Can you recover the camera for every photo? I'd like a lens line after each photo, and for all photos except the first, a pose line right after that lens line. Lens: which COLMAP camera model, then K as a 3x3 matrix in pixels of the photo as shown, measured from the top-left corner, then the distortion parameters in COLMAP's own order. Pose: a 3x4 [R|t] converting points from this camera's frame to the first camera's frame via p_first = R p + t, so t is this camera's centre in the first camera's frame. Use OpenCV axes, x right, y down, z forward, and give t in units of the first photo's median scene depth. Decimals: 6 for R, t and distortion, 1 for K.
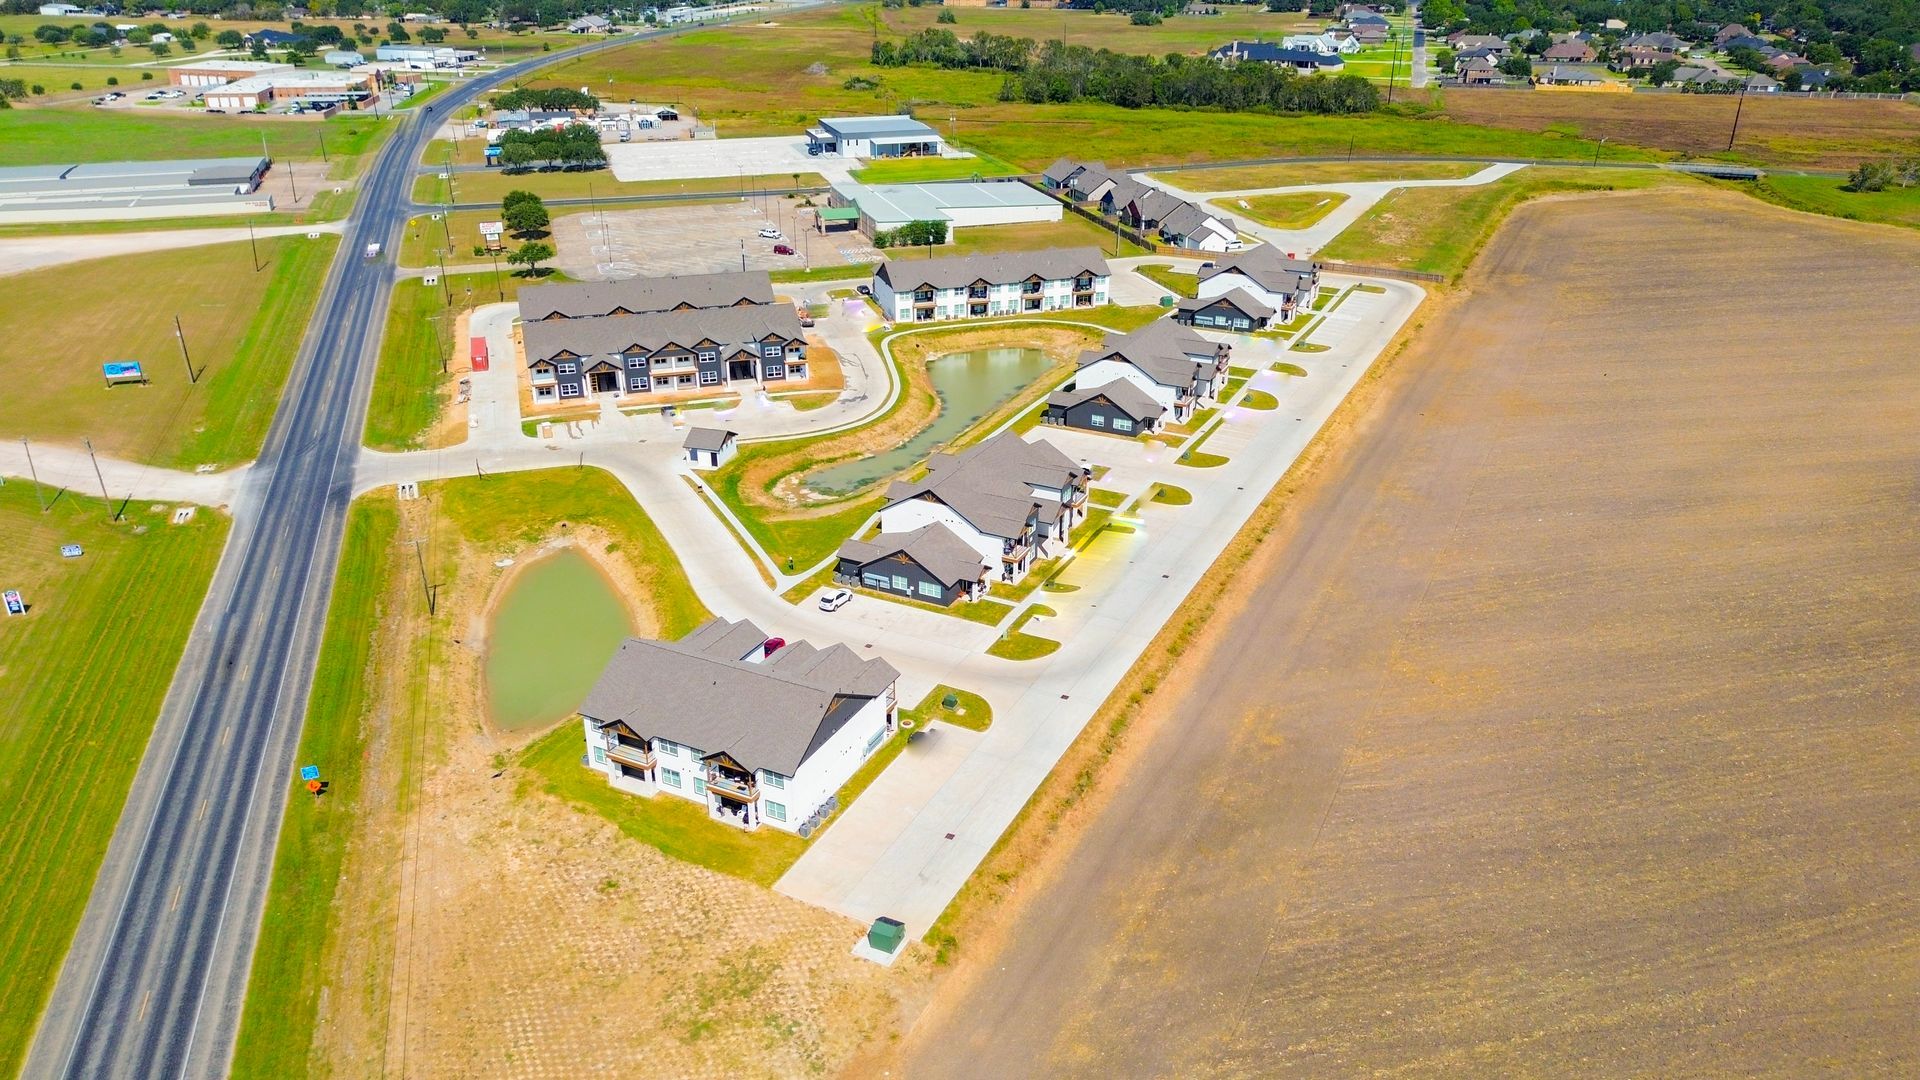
lens RADIAL K [[1363.0, 0, 955.1], [0, 1363.0, 533.0], [0, 0, 1]] dist [0.071057, -0.076205]
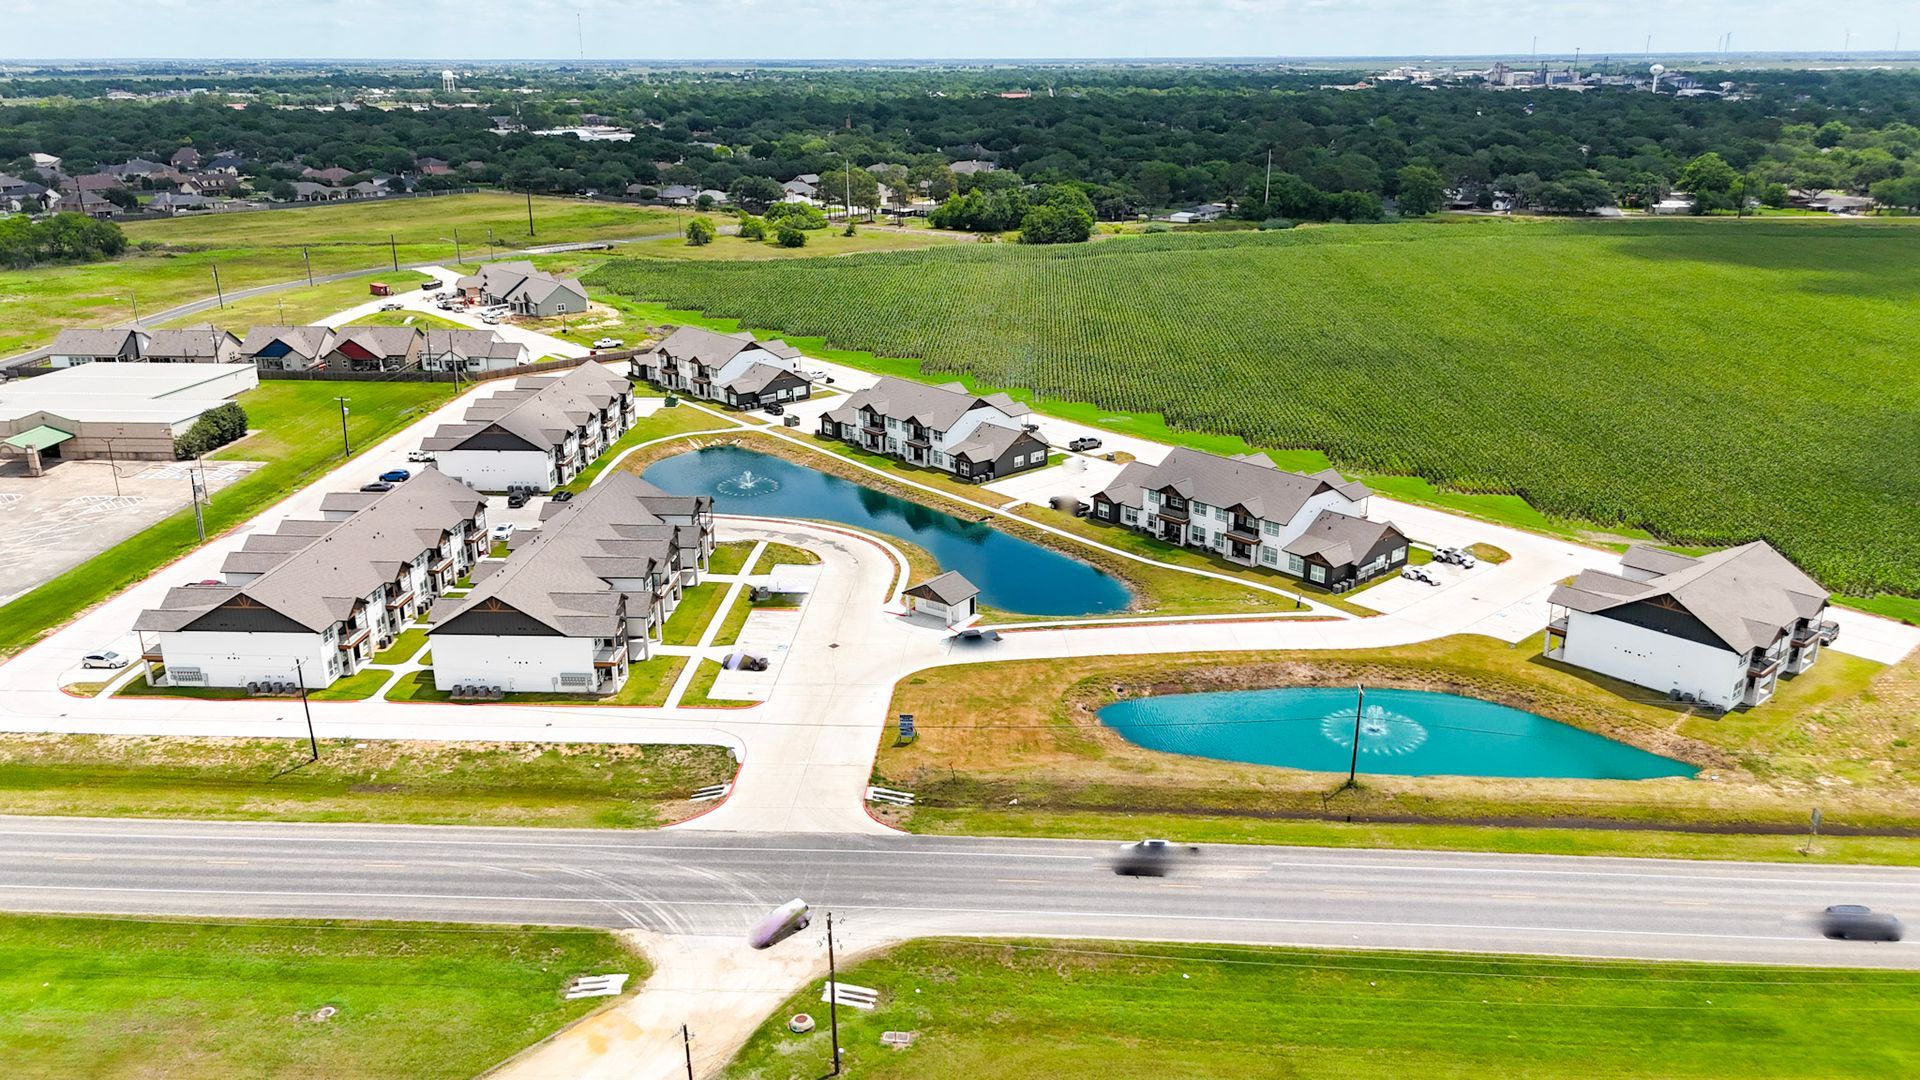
lens RADIAL K [[1419.2, 0, 960.0], [0, 1419.2, 540.0], [0, 0, 1]] dist [0.066603, -0.061481]
pose [[0.355660, -0.301758, 0.884561, -0.921047], [0.390233, 0.907943, 0.152832, -0.223727], [-0.849249, 0.290829, 0.440675, 0.645403]]
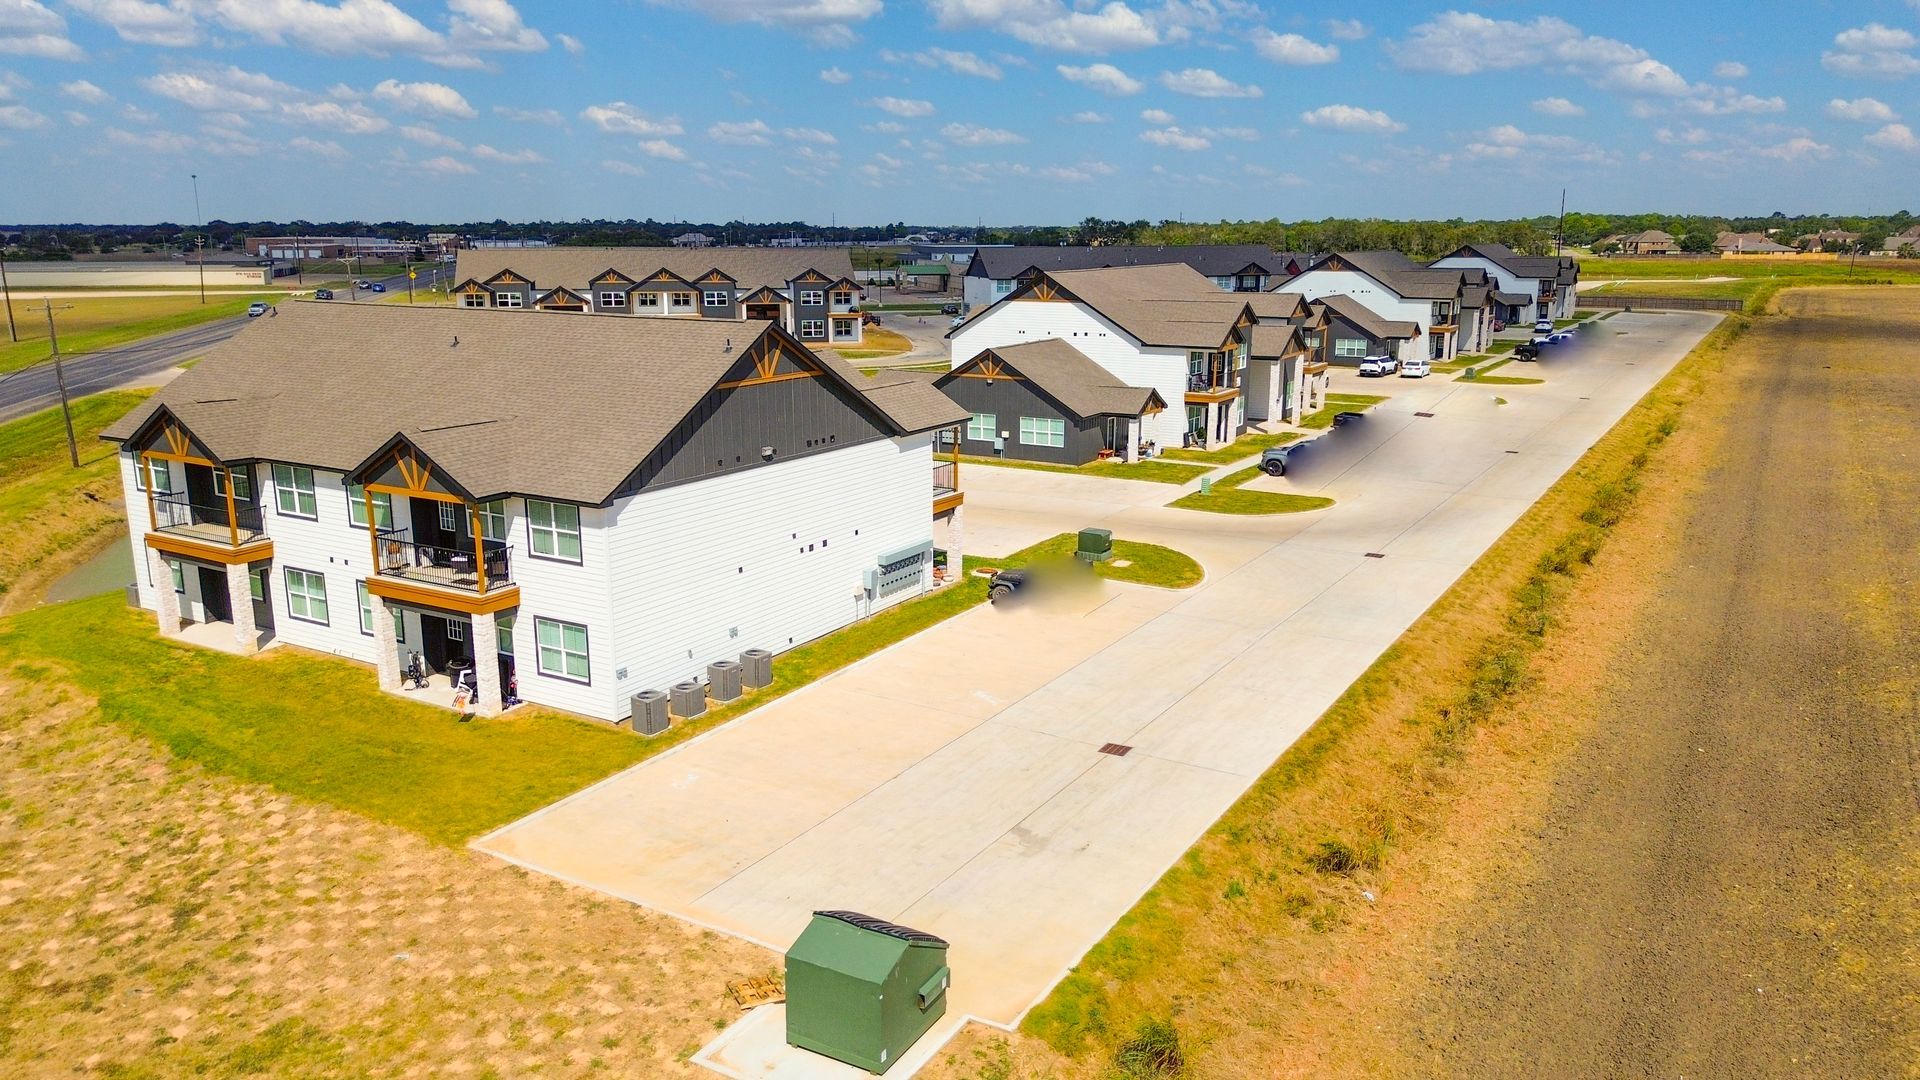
lens RADIAL K [[1363.0, 0, 955.1], [0, 1363.0, 533.0], [0, 0, 1]] dist [0.071057, -0.076205]
pose [[0.997282, 0.015871, -0.071947, -0.011366], [-0.030298, 0.978476, -0.204123, 0.146644], [0.067158, 0.205748, 0.976298, 0.424891]]
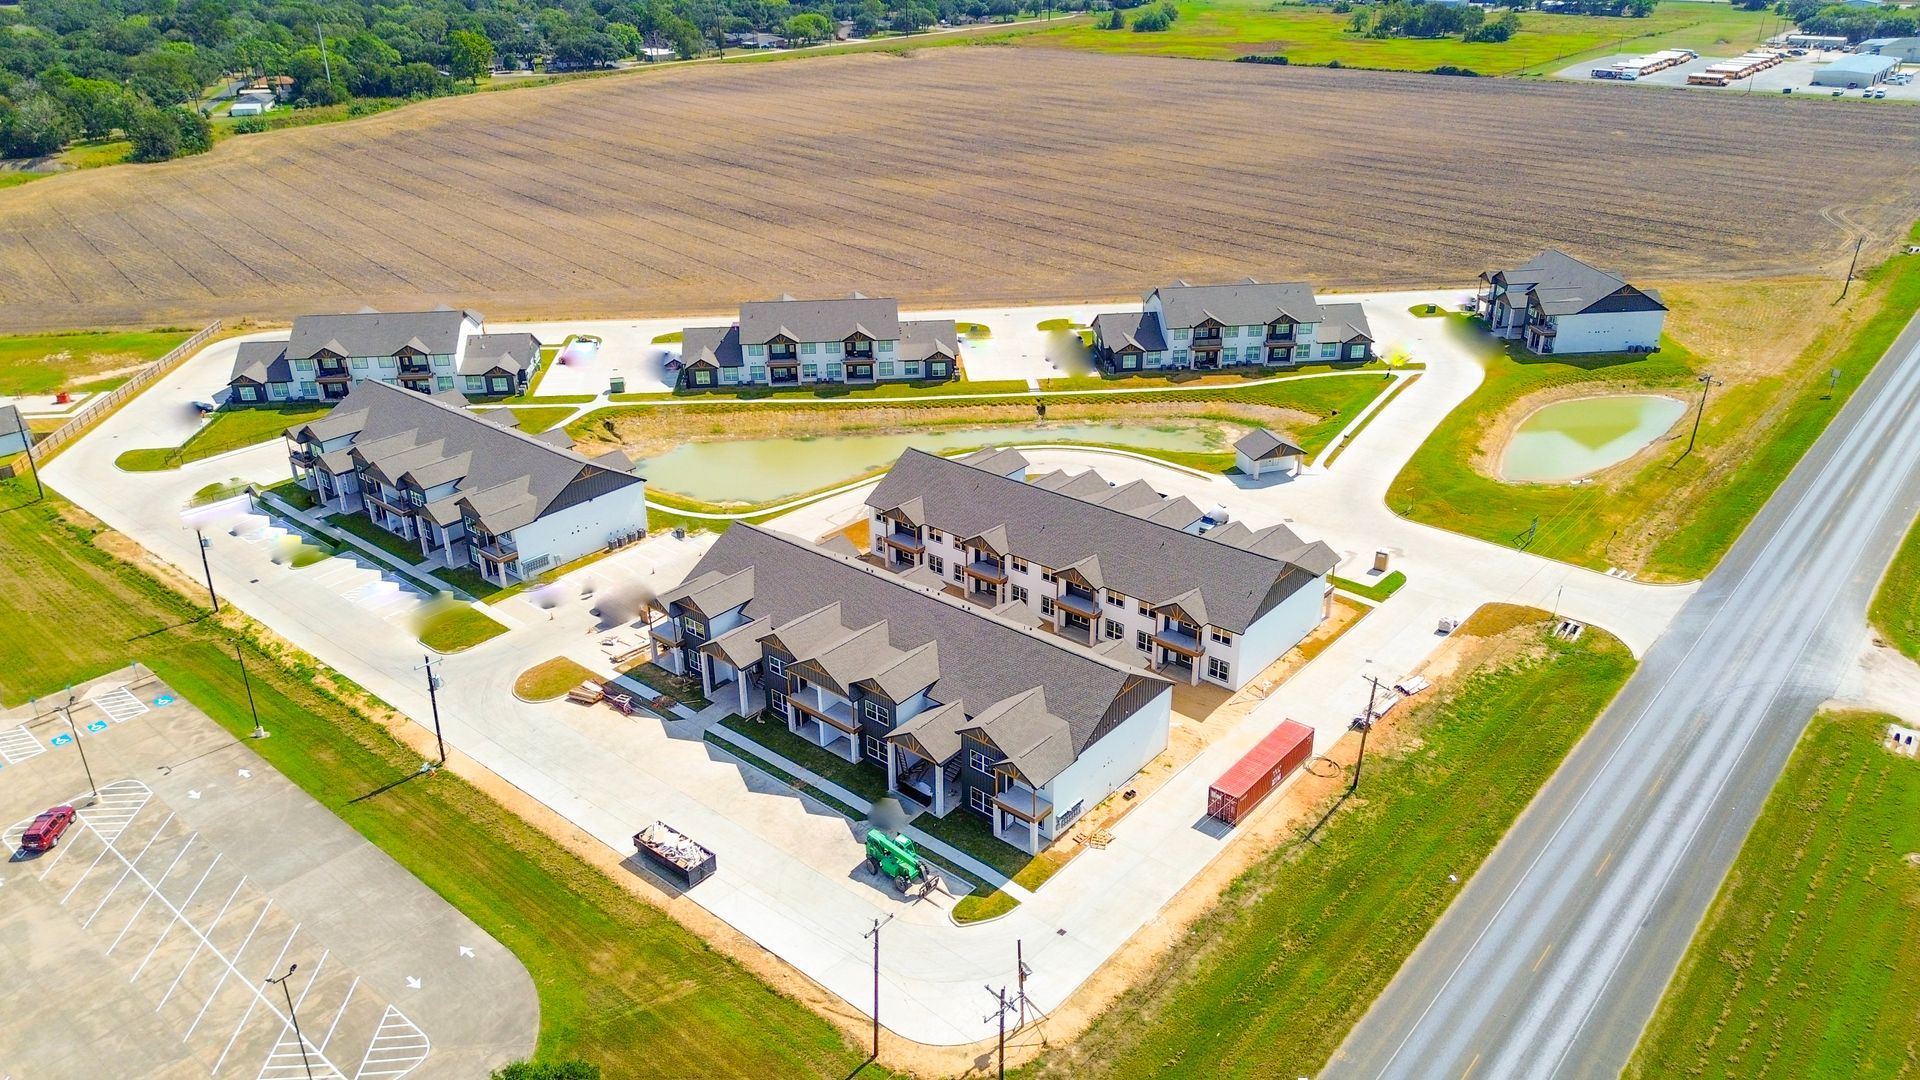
lens RADIAL K [[1363.0, 0, 955.1], [0, 1363.0, 533.0], [0, 0, 1]] dist [0.071057, -0.076205]
pose [[-0.528895, -0.352045, 0.772227, -0.772420], [0.362448, 0.729060, 0.580606, -0.610608], [-0.767399, 0.586971, -0.257998, 1.447955]]
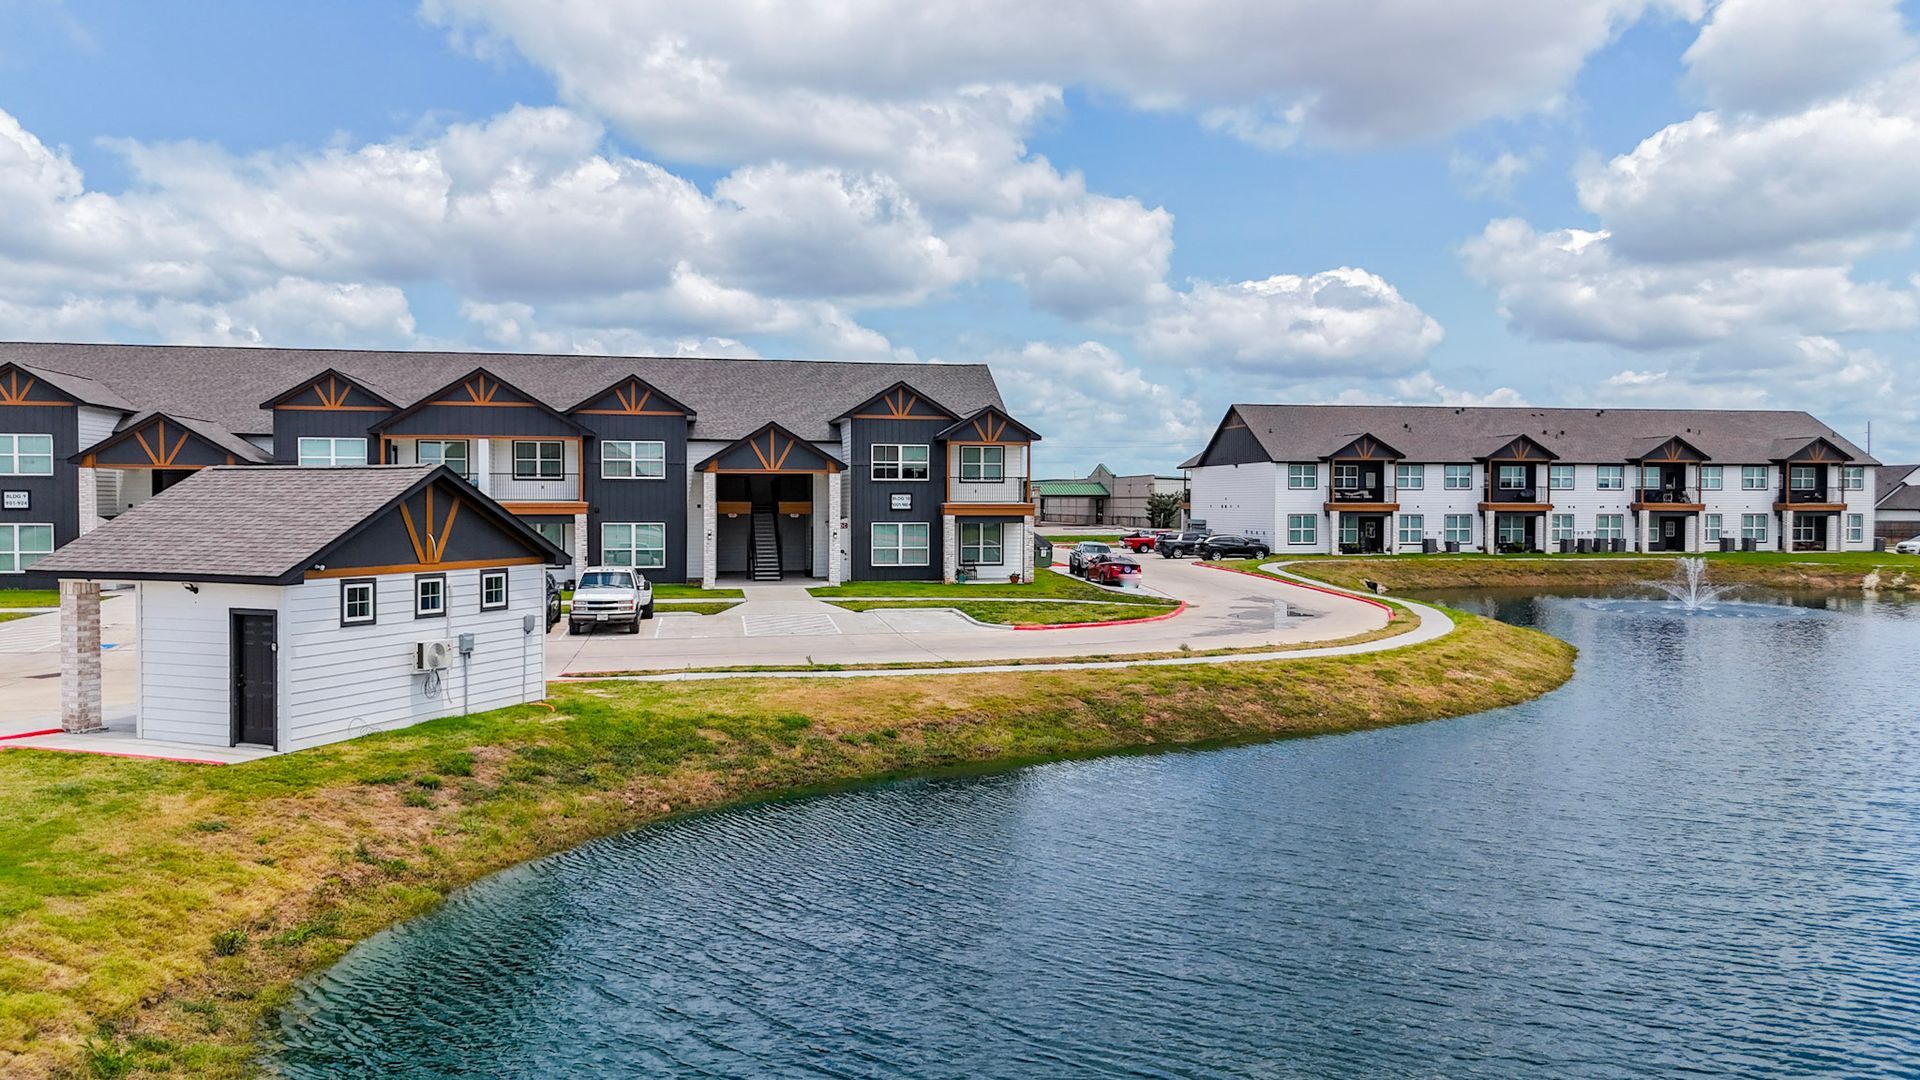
lens RADIAL K [[1419.2, 0, 960.0], [0, 1419.2, 540.0], [0, 0, 1]] dist [0.066603, -0.061481]
pose [[0.992872, 0.006077, -0.119030, -0.109071], [-0.051727, 0.921710, -0.384416, -0.023257], [0.107375, 0.387833, 0.915454, 0.918700]]
